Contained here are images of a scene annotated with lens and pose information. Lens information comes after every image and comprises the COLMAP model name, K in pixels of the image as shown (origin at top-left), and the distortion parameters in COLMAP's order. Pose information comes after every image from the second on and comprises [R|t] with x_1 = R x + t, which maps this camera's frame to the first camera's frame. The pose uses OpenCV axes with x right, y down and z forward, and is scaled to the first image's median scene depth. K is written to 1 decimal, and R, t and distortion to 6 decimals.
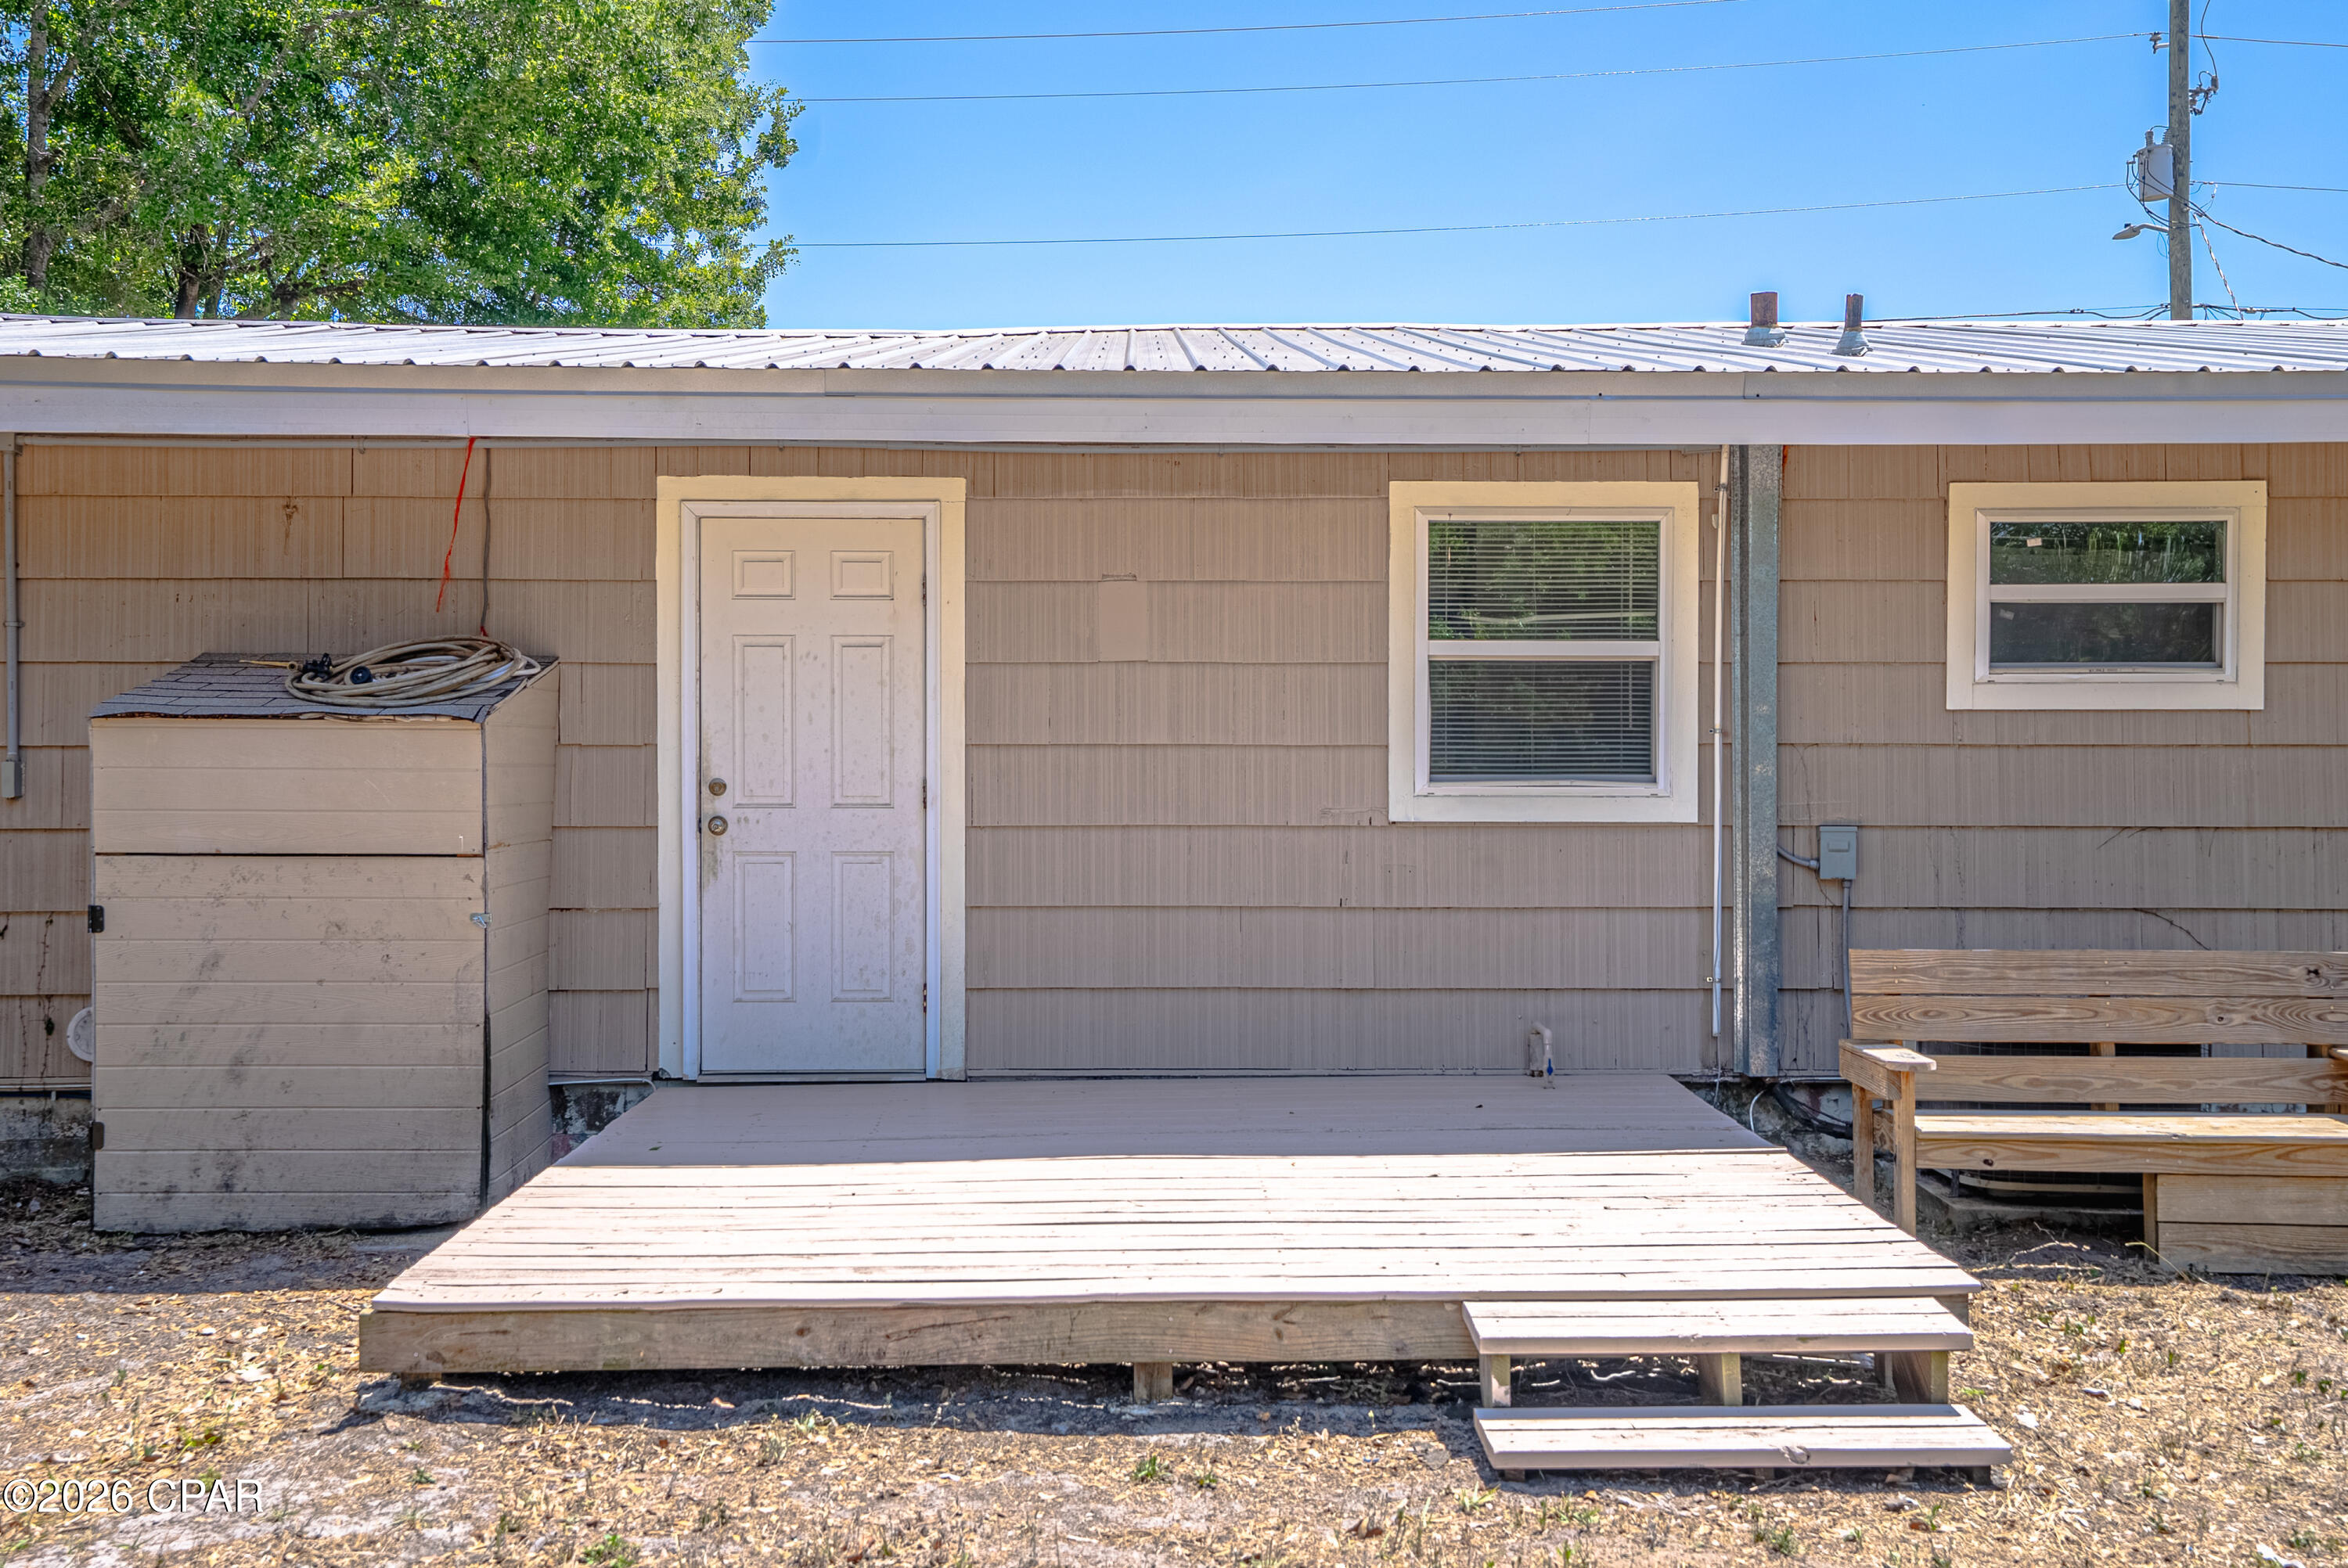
lens RADIAL K [[2280.9, 0, 1194.6], [0, 2280.9, 771.0], [0, 0, 1]] dist [0.092961, 0.000000]
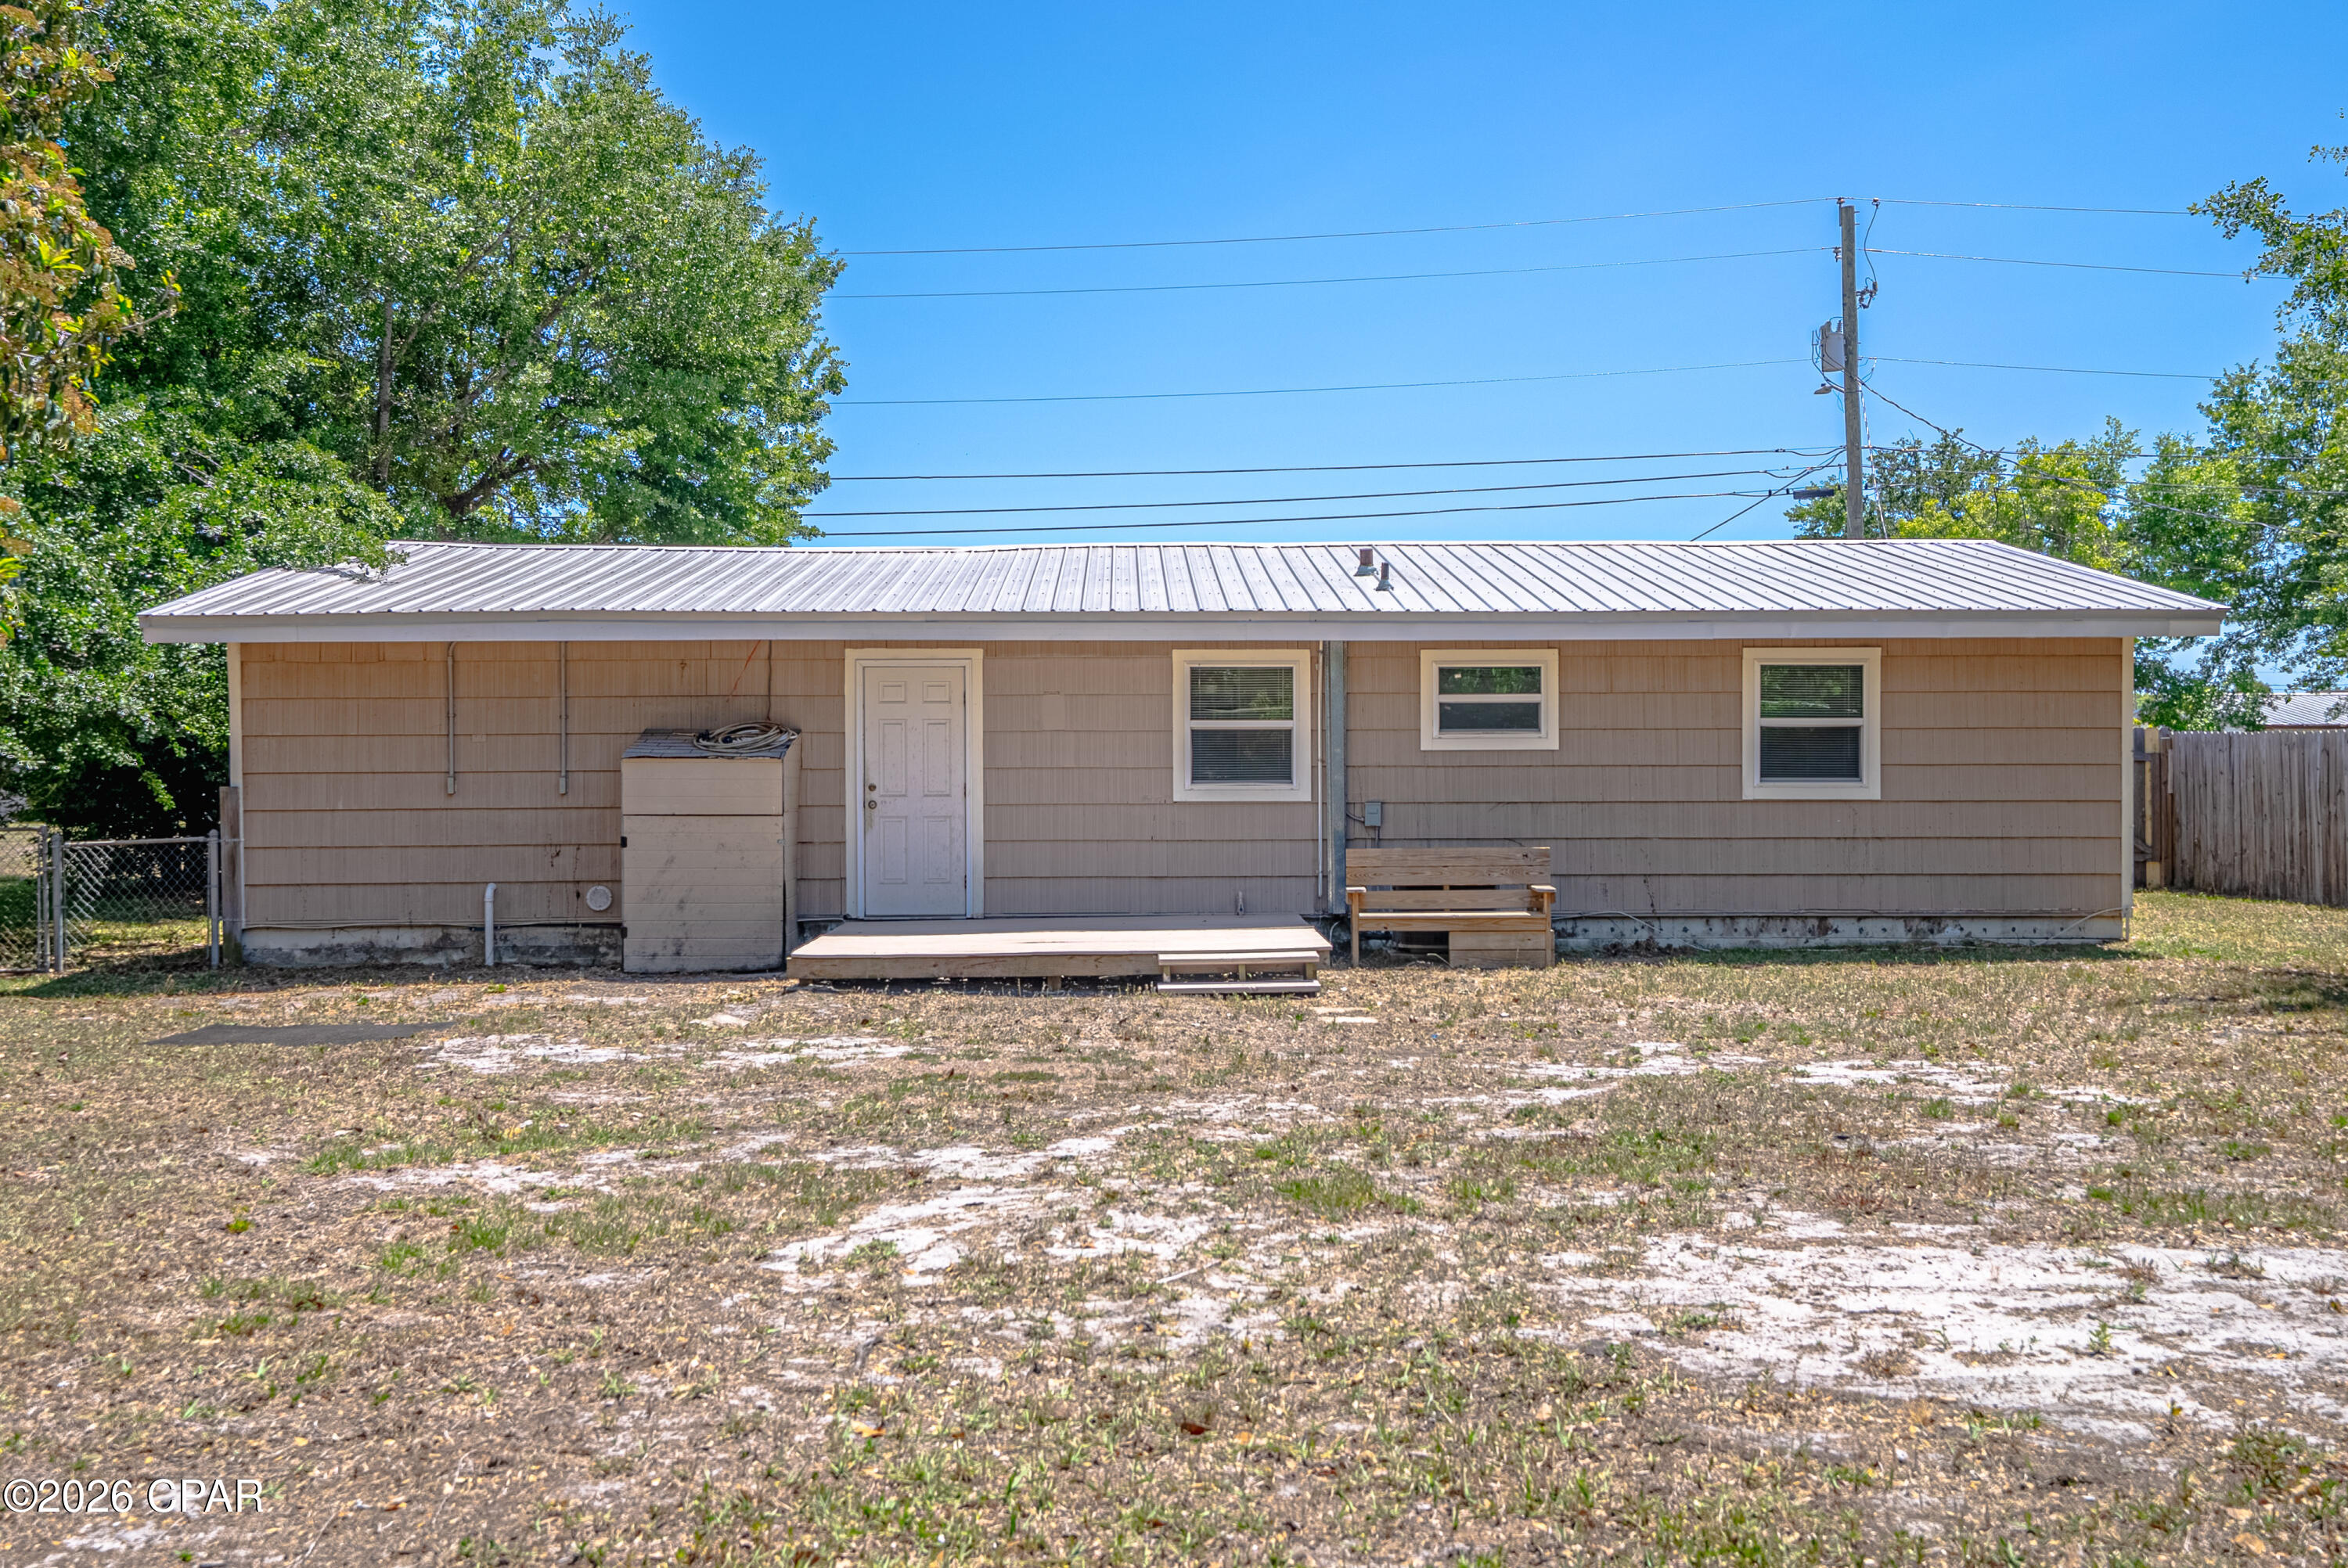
lens RADIAL K [[2280.9, 0, 1166.7], [0, 2280.9, 776.8], [0, 0, 1]] dist [0.092961, 0.000000]
pose [[0.999977, -0.004687, -0.004999, 0.090161], [0.004632, 0.999929, -0.010941, 0.022357], [0.005050, 0.010918, 0.999928, -1.229768]]
